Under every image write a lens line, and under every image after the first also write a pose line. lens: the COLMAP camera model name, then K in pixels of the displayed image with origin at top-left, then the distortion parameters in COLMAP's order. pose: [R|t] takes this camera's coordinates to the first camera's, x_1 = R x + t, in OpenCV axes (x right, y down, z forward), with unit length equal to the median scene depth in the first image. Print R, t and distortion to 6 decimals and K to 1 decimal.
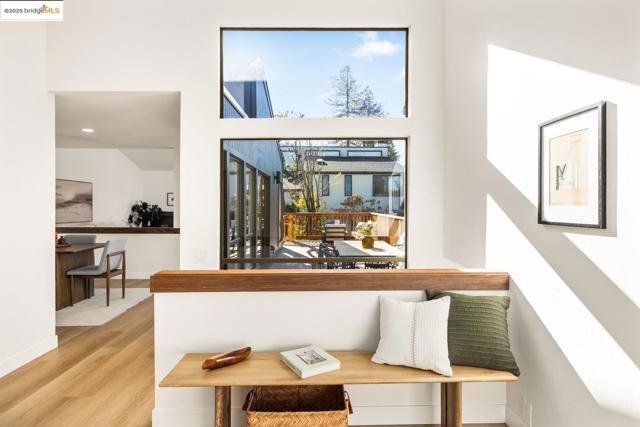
lens RADIAL K [[353.0, 0, 321.2], [0, 353.0, 203.8], [0, 0, 1]] dist [0.001845, 0.000432]
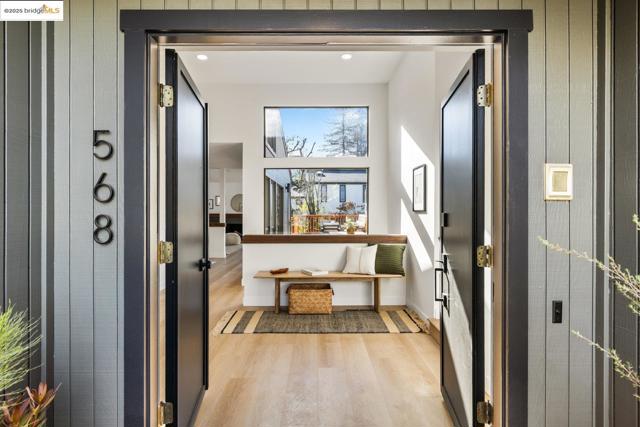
lens RADIAL K [[325.1, 0, 317.3], [0, 325.1, 208.1], [0, 0, 1]] dist [-0.000734, -0.000642]
pose [[0.999950, -0.001524, -0.009836, 0.003259], [0.001476, 0.999987, -0.004906, 0.040039], [0.009843, 0.004891, 0.999940, -1.039279]]
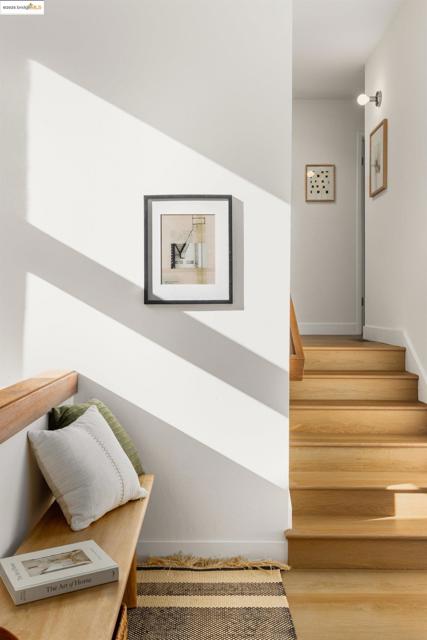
lens RADIAL K [[586.5, 0, 213.5], [0, 586.5, 320.0], [0, 0, 1]] dist [0.005279, 0.001125]
pose [[-0.000020, 0.002819, 0.999996, -0.803182], [-0.003204, 0.999991, -0.002819, 0.091082], [-0.999995, -0.003204, -0.000011, 0.736696]]
